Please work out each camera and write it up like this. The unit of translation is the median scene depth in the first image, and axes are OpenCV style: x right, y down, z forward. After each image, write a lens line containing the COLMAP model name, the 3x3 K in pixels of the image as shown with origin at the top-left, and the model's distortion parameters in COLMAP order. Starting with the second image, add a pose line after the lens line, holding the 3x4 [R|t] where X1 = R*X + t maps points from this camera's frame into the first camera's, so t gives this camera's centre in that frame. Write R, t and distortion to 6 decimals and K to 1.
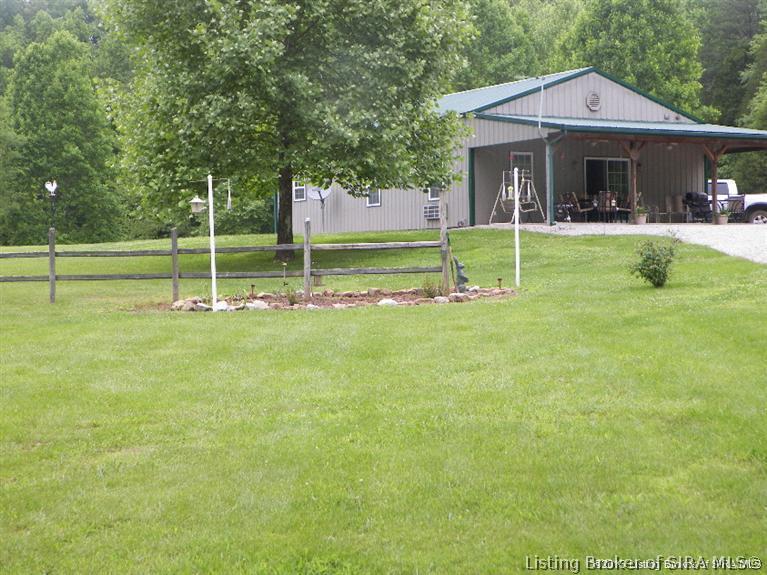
lens RADIAL K [[1547.1, 0, 383.5], [0, 1547.1, 287.5], [0, 0, 1]] dist [0.029039, -0.307253]
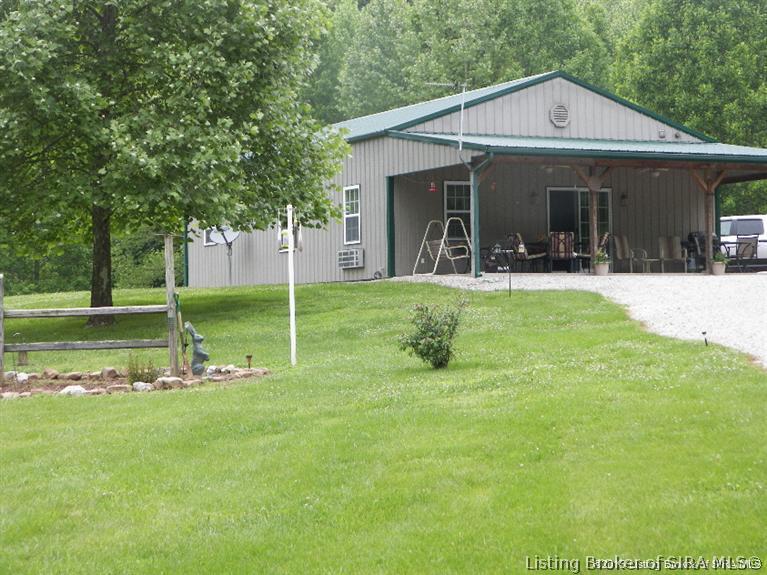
lens RADIAL K [[1876.2, 0, 452.7], [0, 1876.2, 288.6], [0, 0, 1]] dist [0.066461, -1.549593]
pose [[0.999272, -0.004578, -0.037876, 0.127958], [0.003452, 0.999552, -0.029740, -0.006763], [0.037995, 0.029588, 0.998840, 0.072167]]
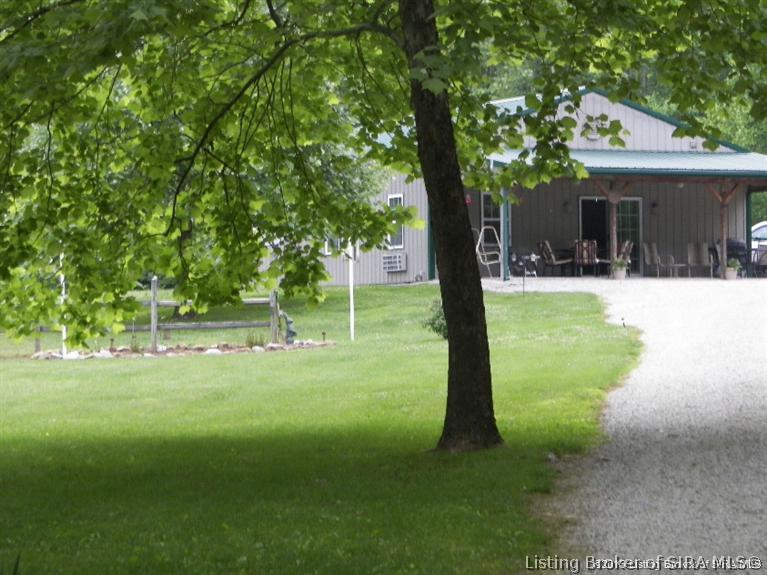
lens RADIAL K [[3436.8, 0, 383.5], [0, 3436.8, 287.5], [0, 0, 1]] dist [-0.330732, -3.381342]
pose [[0.995233, 0.002899, -0.097484, 0.221188], [-0.006114, 0.999447, -0.032695, 0.026024], [0.097335, 0.033135, 0.994700, -0.885614]]
